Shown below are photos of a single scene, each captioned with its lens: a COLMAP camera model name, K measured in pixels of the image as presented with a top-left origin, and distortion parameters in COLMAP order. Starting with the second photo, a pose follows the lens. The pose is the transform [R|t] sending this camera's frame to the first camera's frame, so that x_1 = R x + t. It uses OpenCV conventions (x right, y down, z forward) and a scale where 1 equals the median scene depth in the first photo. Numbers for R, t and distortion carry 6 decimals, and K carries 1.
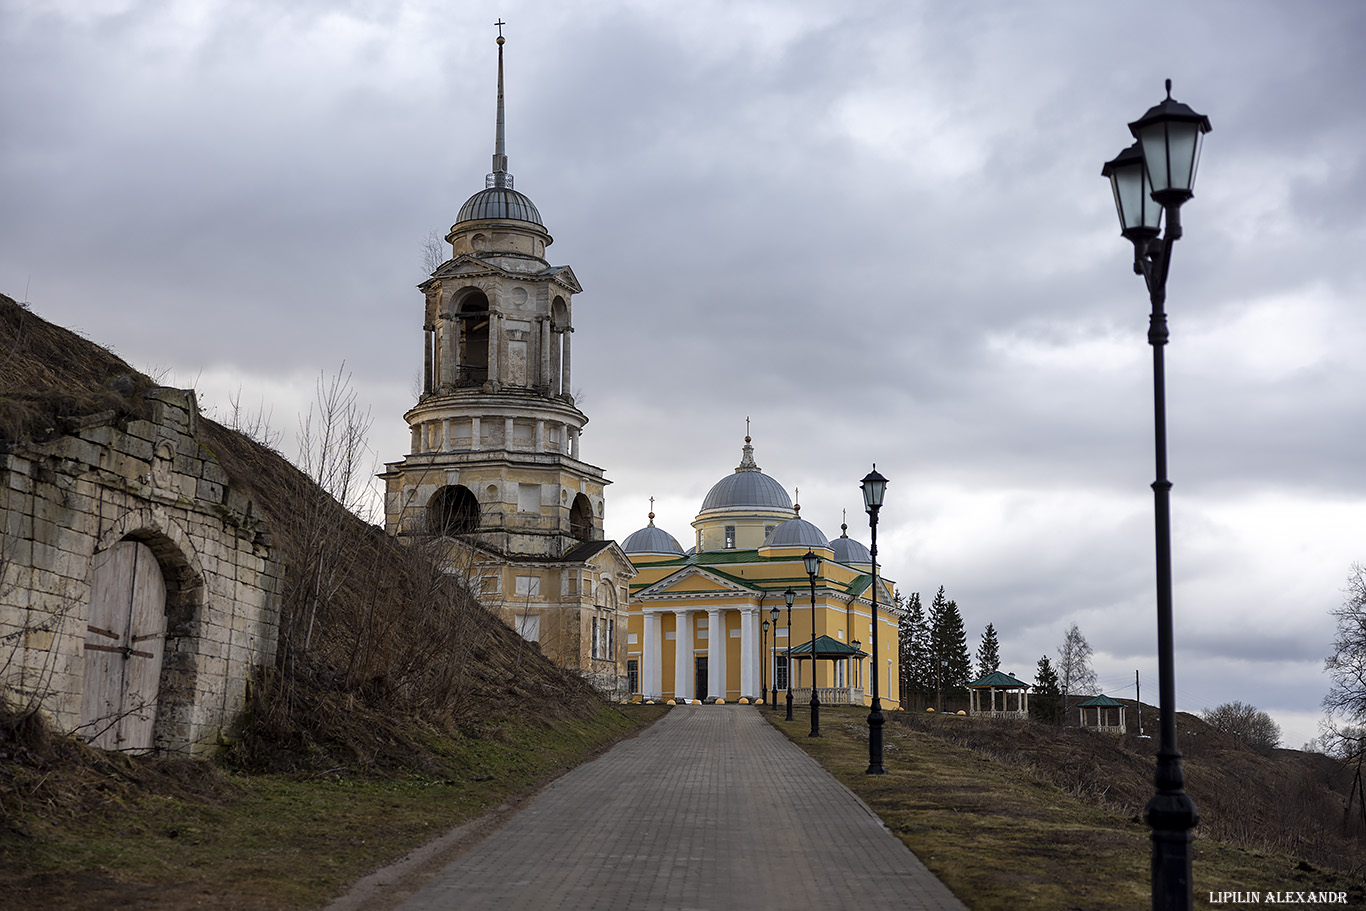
lens RADIAL K [[2245.5, 0, 681.4], [0, 2245.5, 455.3], [0, 0, 1]] dist [0.056328, 0.000000]
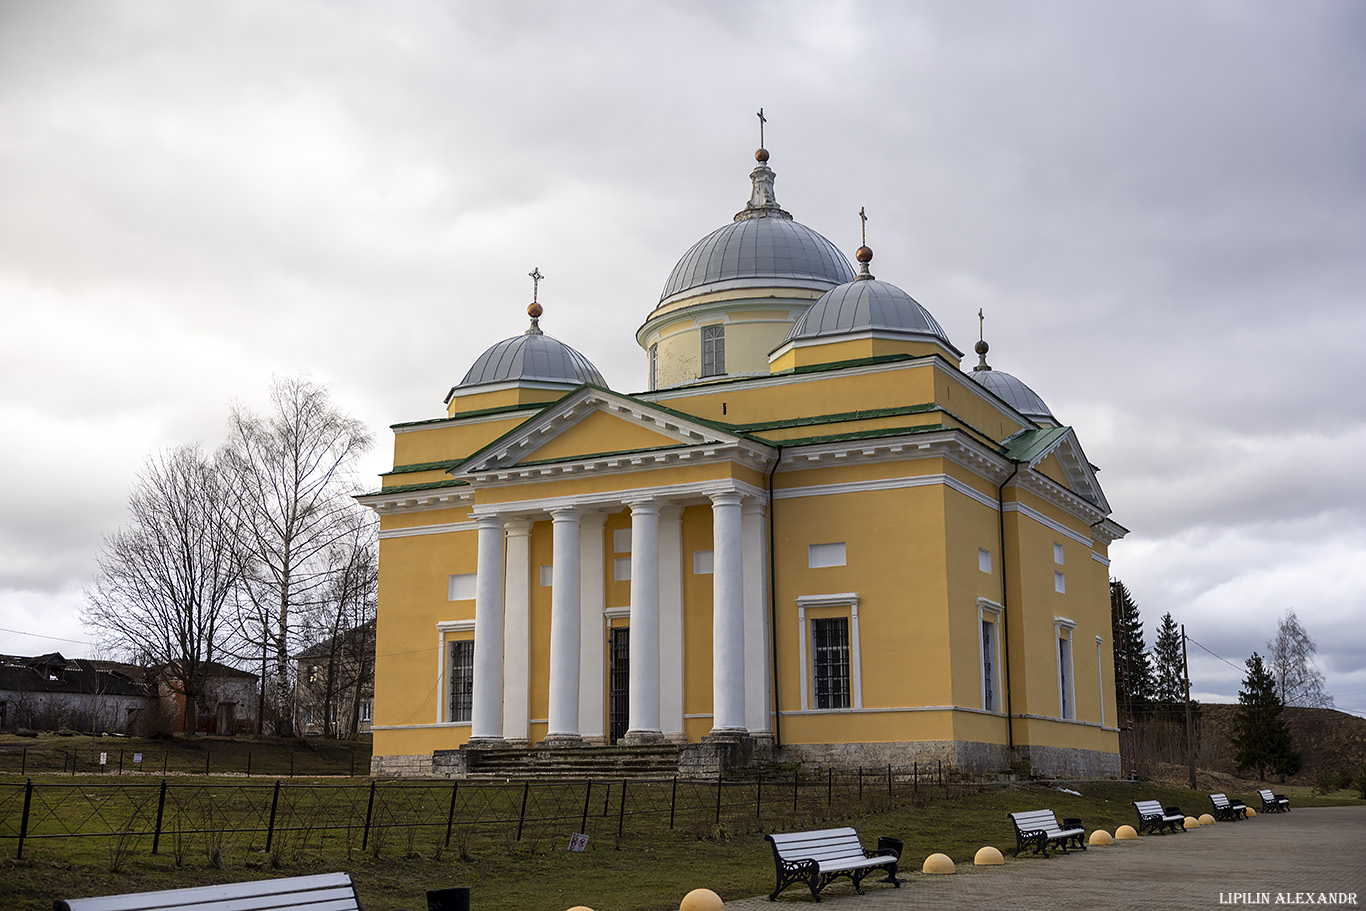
lens RADIAL K [[1650.9, 0, 685.9], [0, 1650.9, 456.1], [0, 0, 1]] dist [0.017342, 0.000000]
pose [[0.995162, -0.023607, -0.095369, 0.045642], [0.019495, 0.998849, -0.043820, 0.069636], [0.096293, 0.041749, 0.994477, 0.684388]]
